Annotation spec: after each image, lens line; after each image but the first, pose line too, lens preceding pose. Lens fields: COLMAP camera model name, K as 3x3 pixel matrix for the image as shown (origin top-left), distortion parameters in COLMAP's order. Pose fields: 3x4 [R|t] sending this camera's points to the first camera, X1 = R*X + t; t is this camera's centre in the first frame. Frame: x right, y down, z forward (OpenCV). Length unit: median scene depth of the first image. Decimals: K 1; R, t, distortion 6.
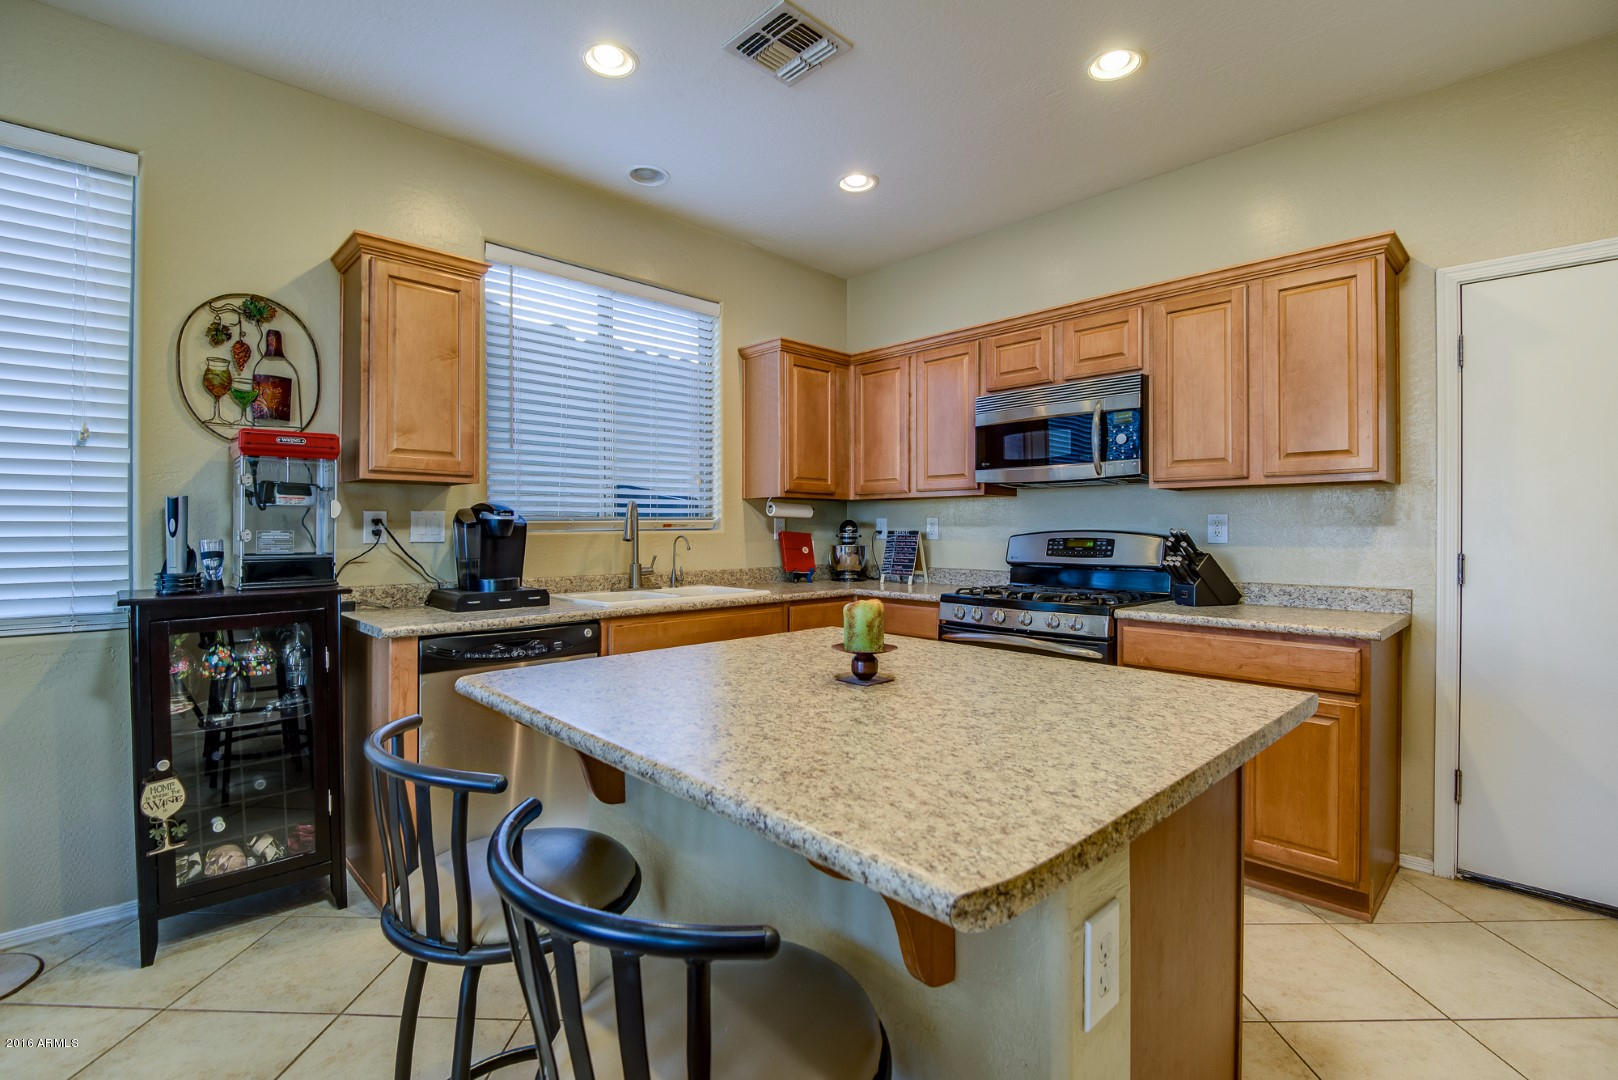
lens RADIAL K [[739.6, 0, 809.5], [0, 739.6, 530.1], [0, 0, 1]] dist [-0.011995, -0.002248]
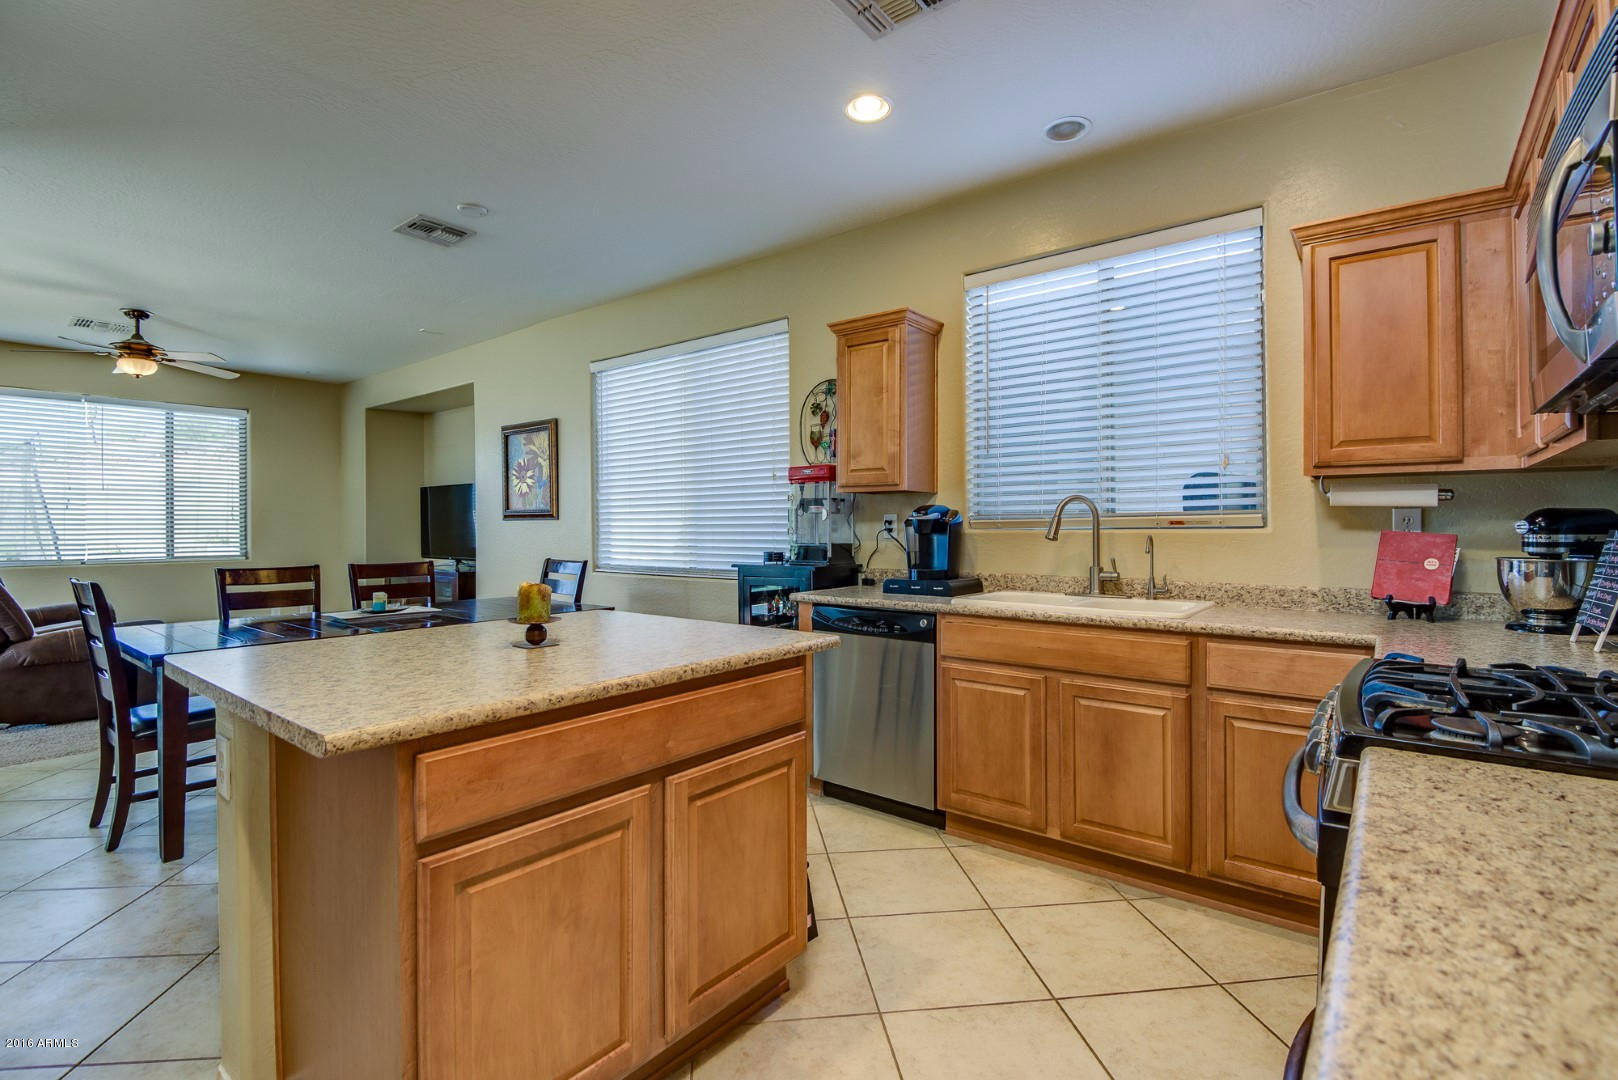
lens RADIAL K [[739.6, 0, 813.2], [0, 739.6, 531.2], [0, 0, 1]] dist [-0.011995, -0.002248]
pose [[0.116562, 0.007830, -0.993153, 0.615957], [0.001733, 0.999966, 0.008087, -0.004509], [0.993182, -0.002663, 0.116545, 0.581275]]
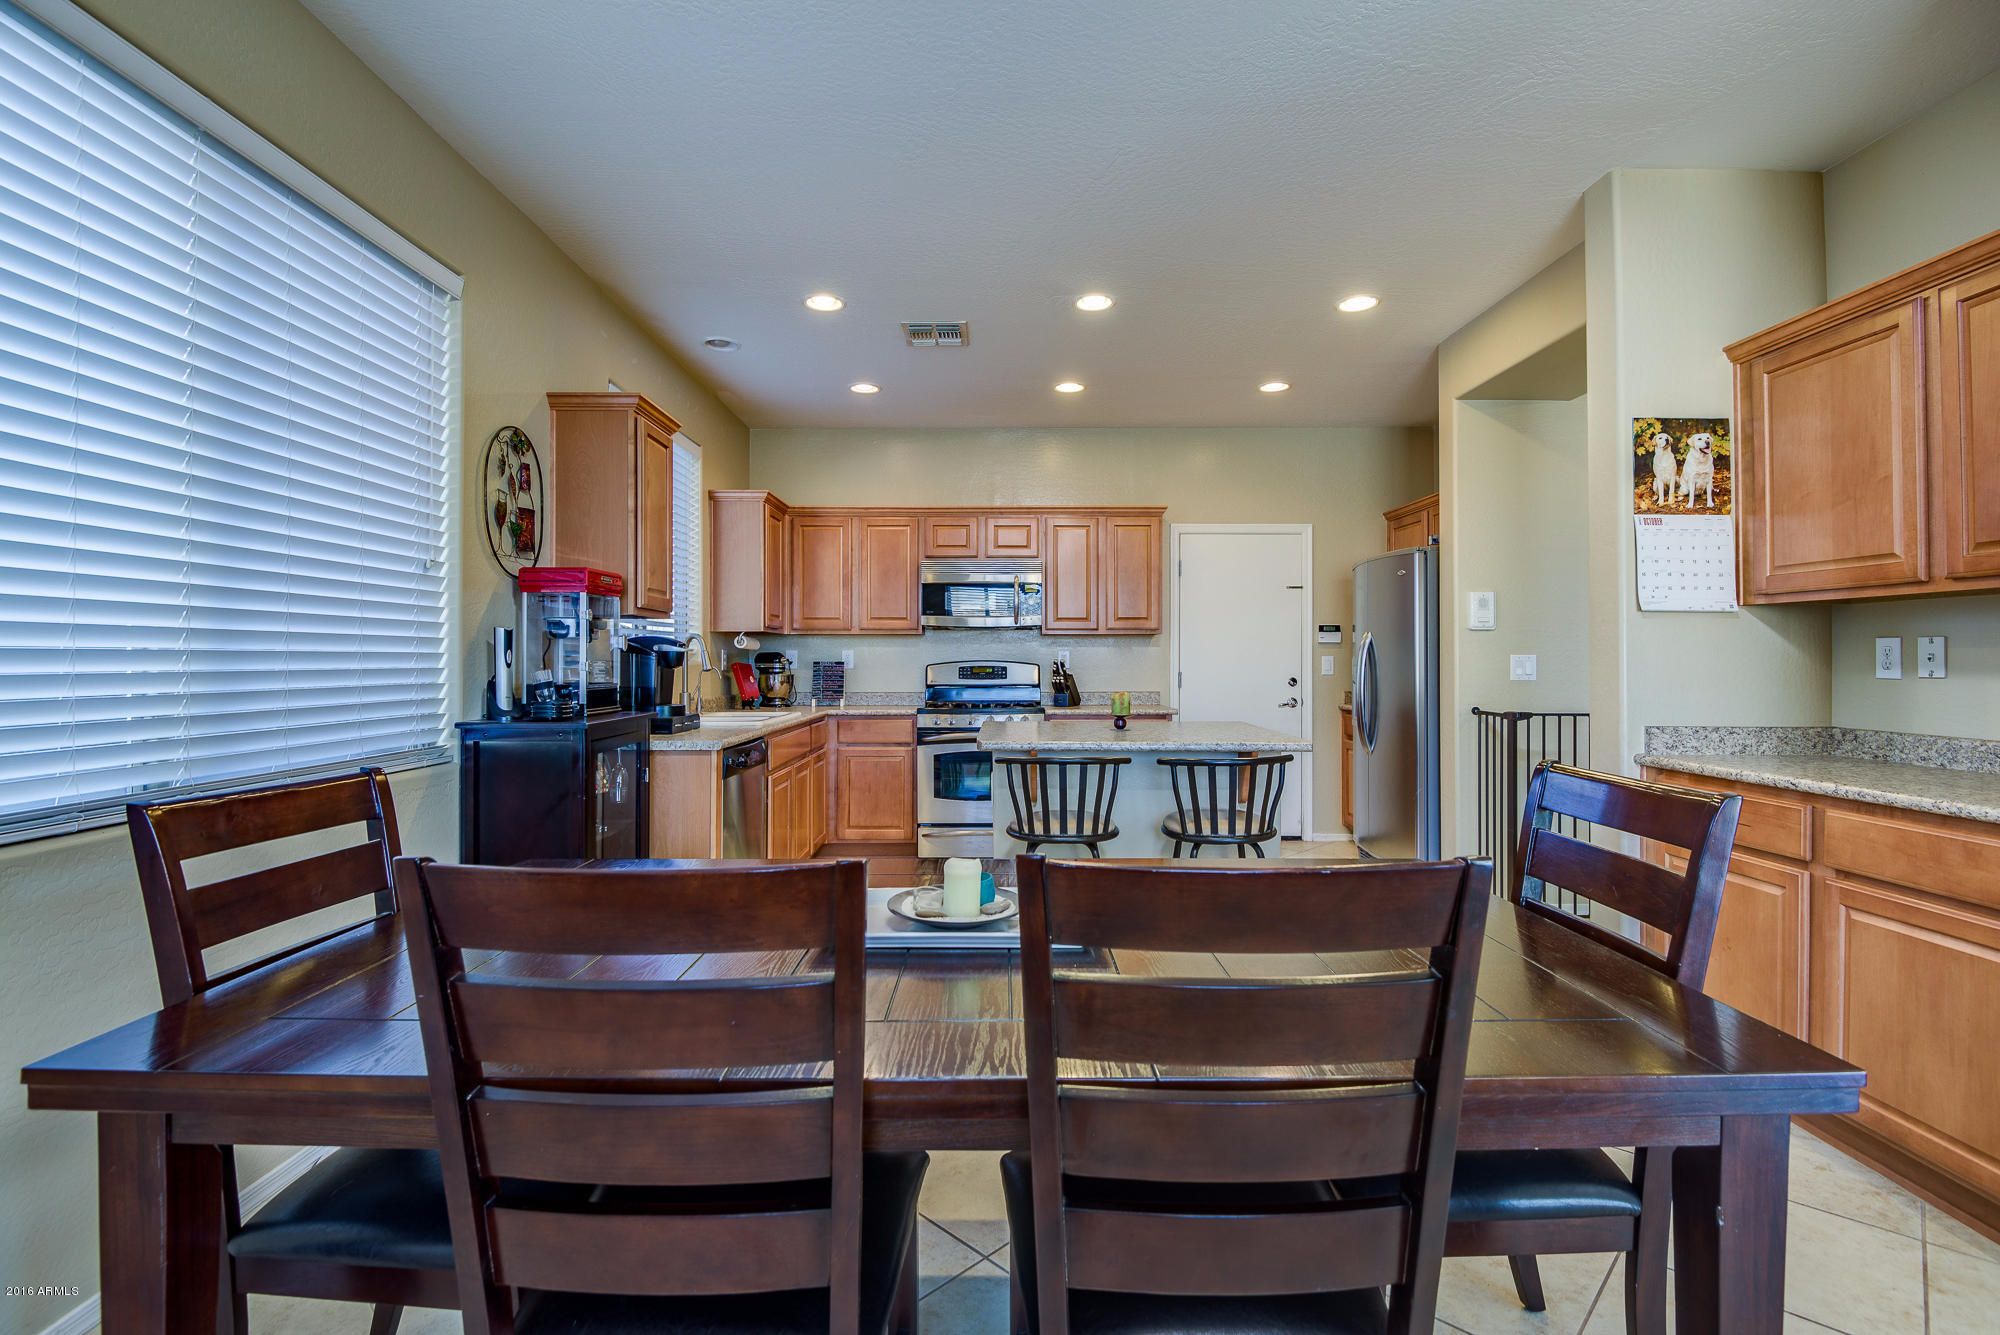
lens RADIAL K [[914.2, 0, 1010.7], [0, 914.2, 658.7], [0, 0, 1]] dist [-0.011995, -0.002248]
pose [[0.697163, 0.000931, 0.716912, -0.884600], [0.003892, 0.999980, -0.005083, 0.005804], [-0.716902, 0.006334, 0.697145, -0.275485]]
